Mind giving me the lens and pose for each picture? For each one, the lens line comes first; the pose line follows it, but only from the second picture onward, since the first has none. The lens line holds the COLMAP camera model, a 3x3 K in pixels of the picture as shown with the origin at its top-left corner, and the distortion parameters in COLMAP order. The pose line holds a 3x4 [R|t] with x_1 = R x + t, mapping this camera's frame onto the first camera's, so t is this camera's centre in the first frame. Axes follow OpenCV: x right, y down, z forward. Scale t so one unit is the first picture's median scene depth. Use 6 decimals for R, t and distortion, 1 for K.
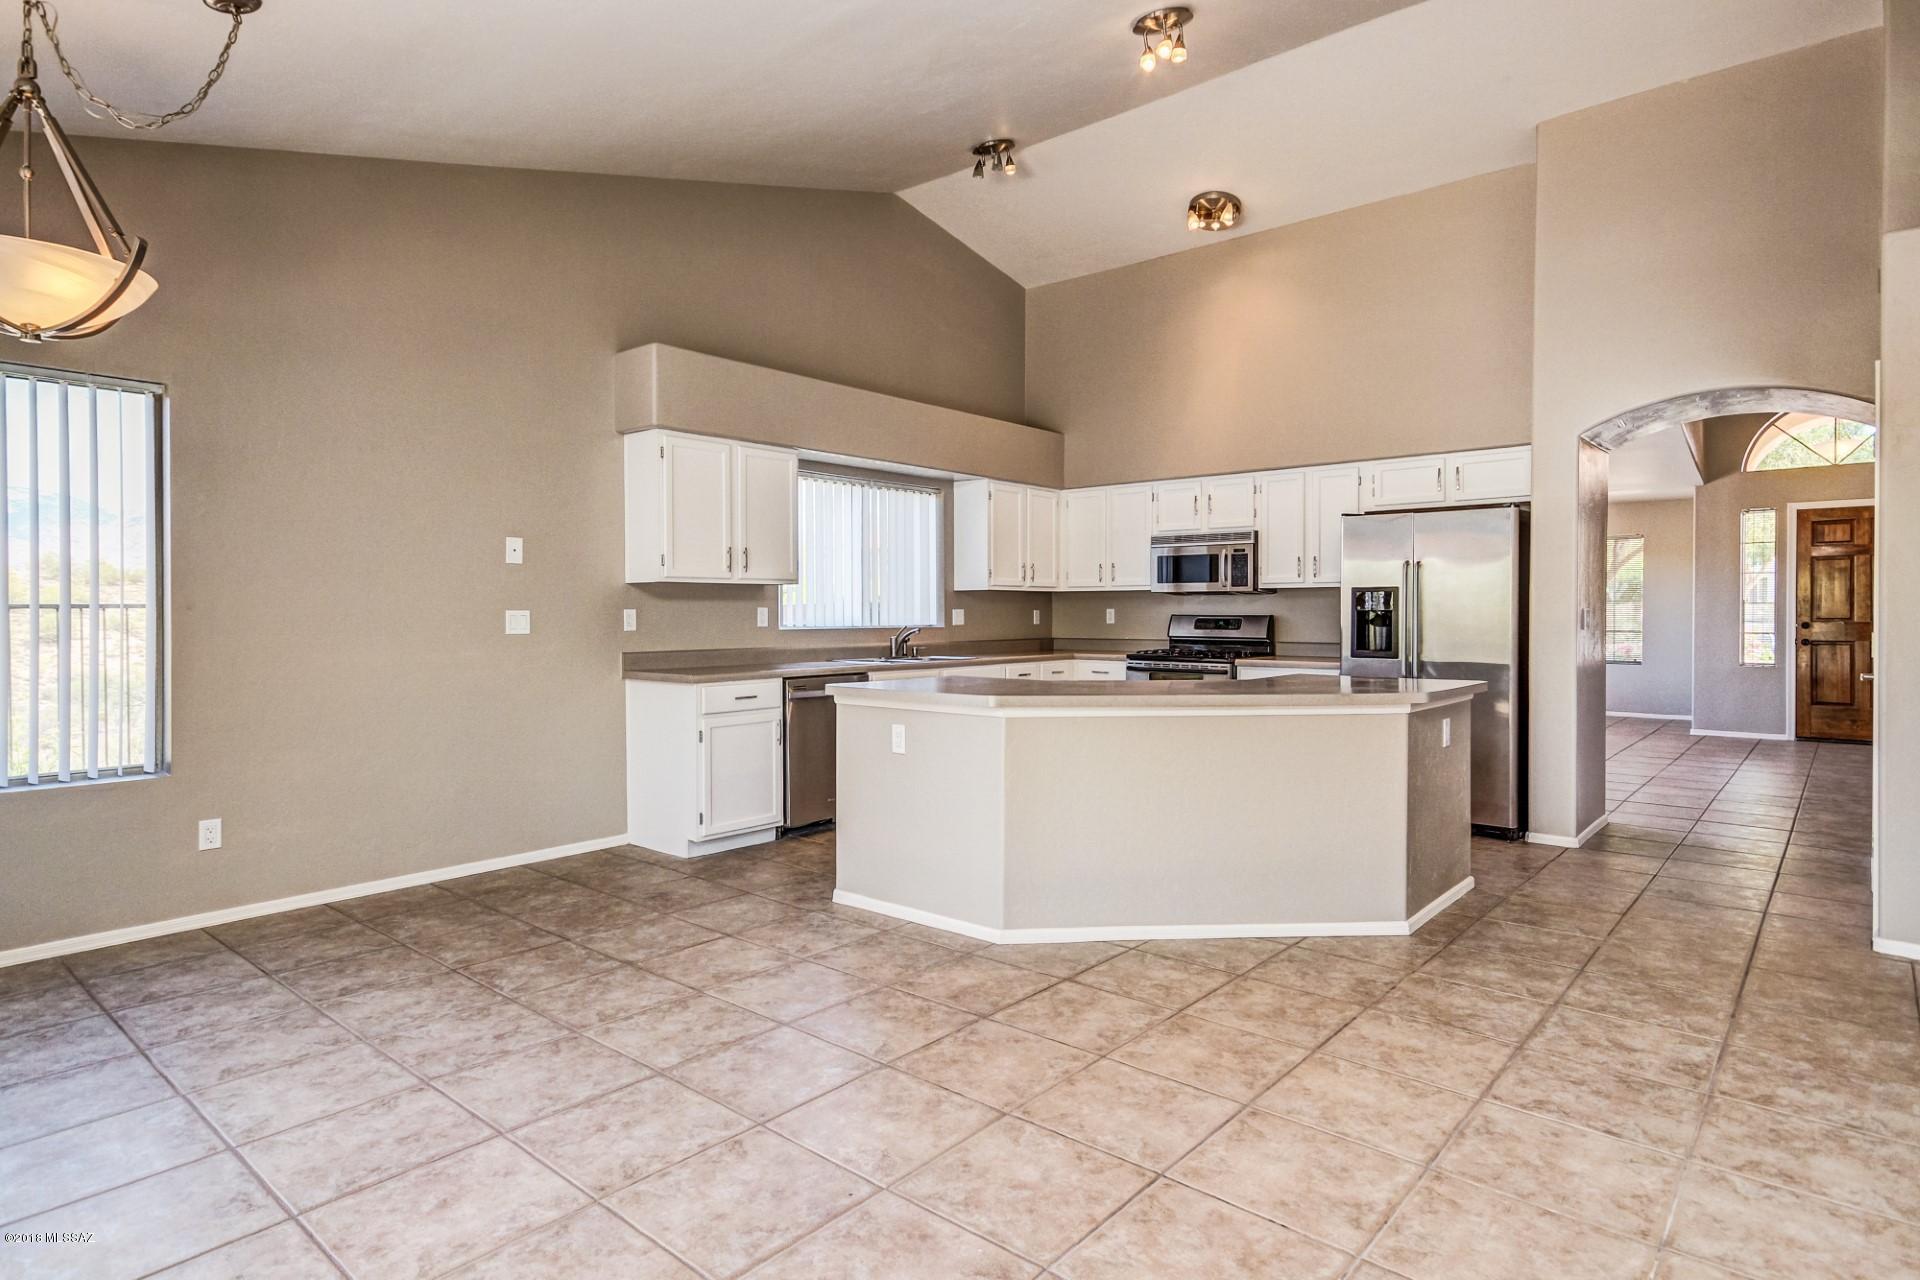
lens RADIAL K [[1040.7, 0, 957.4], [0, 1040.7, 620.3], [0, 0, 1]] dist [-0.004483, -0.000616]
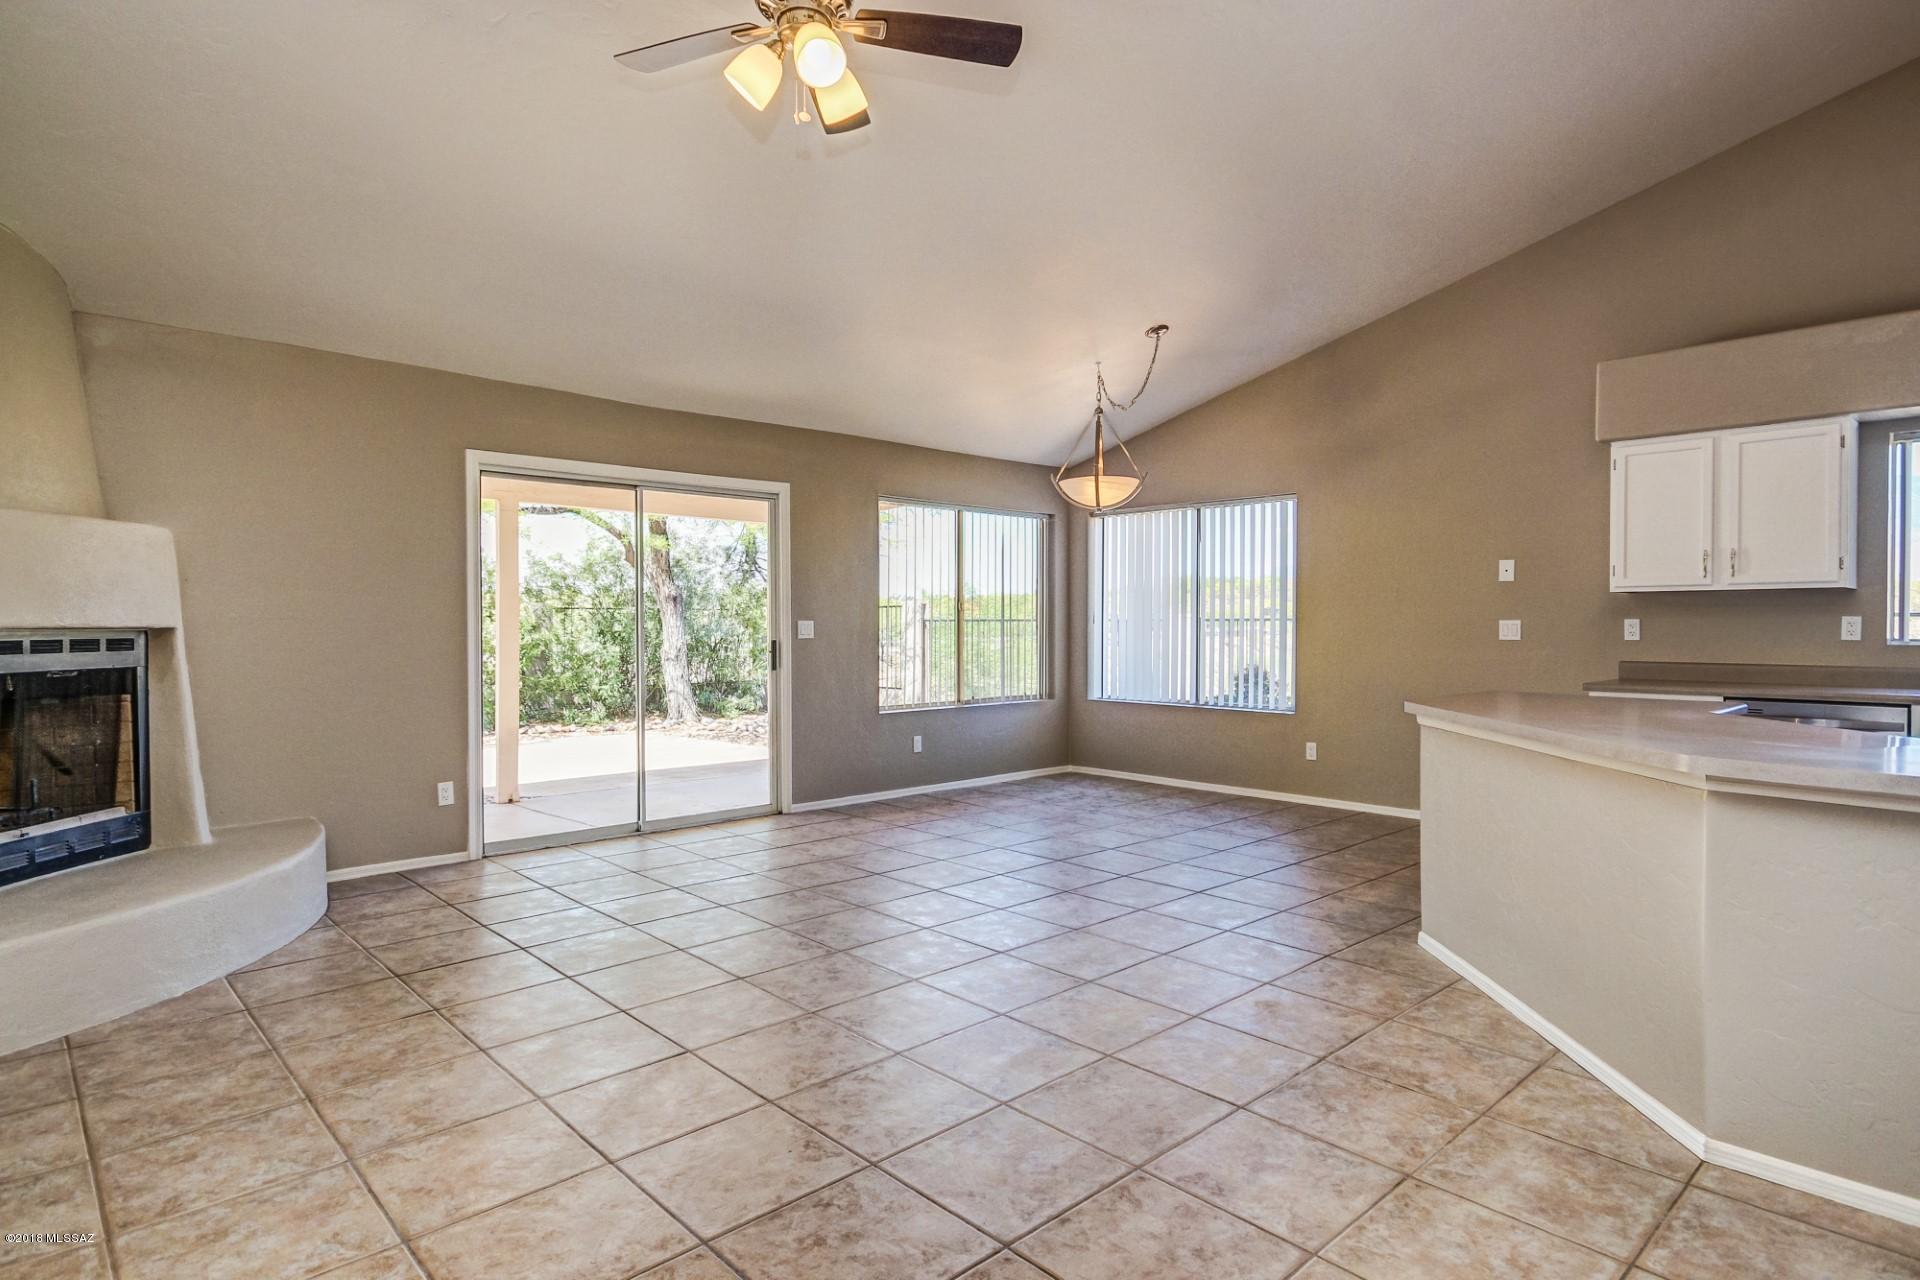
lens RADIAL K [[1040.7, 0, 944.5], [0, 1040.7, 636.5], [0, 0, 1]] dist [-0.004483, -0.000616]
pose [[-0.113806, 0.023137, -0.993234, 0.597488], [-0.001643, 0.999723, 0.023477, -0.012363], [0.993502, 0.004304, -0.113736, 0.338867]]
